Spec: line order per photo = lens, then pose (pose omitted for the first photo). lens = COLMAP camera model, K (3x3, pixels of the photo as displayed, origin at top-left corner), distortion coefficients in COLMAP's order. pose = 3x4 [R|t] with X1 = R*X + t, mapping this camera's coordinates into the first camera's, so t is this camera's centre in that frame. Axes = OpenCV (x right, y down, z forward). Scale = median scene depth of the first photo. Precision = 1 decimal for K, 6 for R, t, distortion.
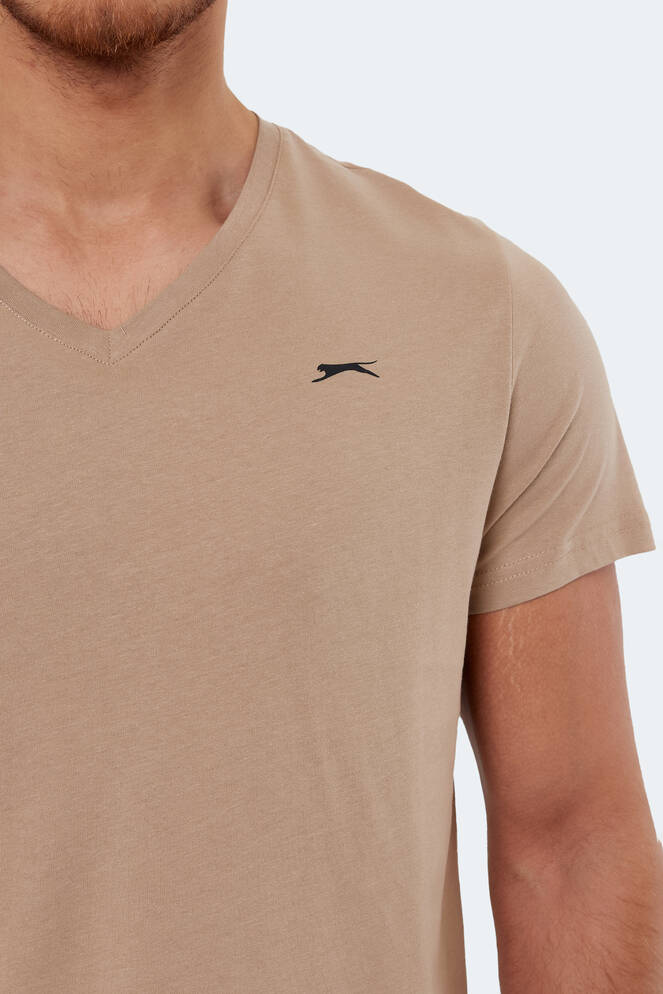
lens RADIAL K [[1392.1, 0, 331.5], [0, 1392.1, 497.0], [0, 0, 1]] dist [-0.116681, -0.030146]
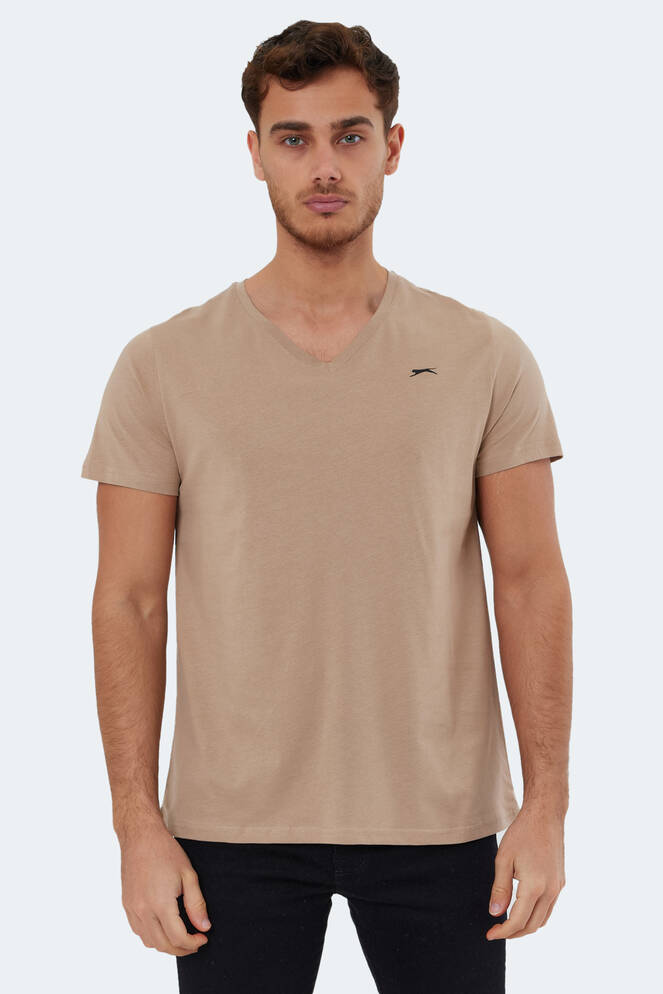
lens RADIAL K [[1297.9, 0, 331.5], [0, 1297.9, 497.0], [0, 0, 1]] dist [0.022244, 0.010104]
pose [[0.998115, -0.015083, -0.059497, -0.020248], [0.011058, 0.997664, -0.067410, 0.285890], [0.060375, 0.066625, 0.995950, -1.302453]]
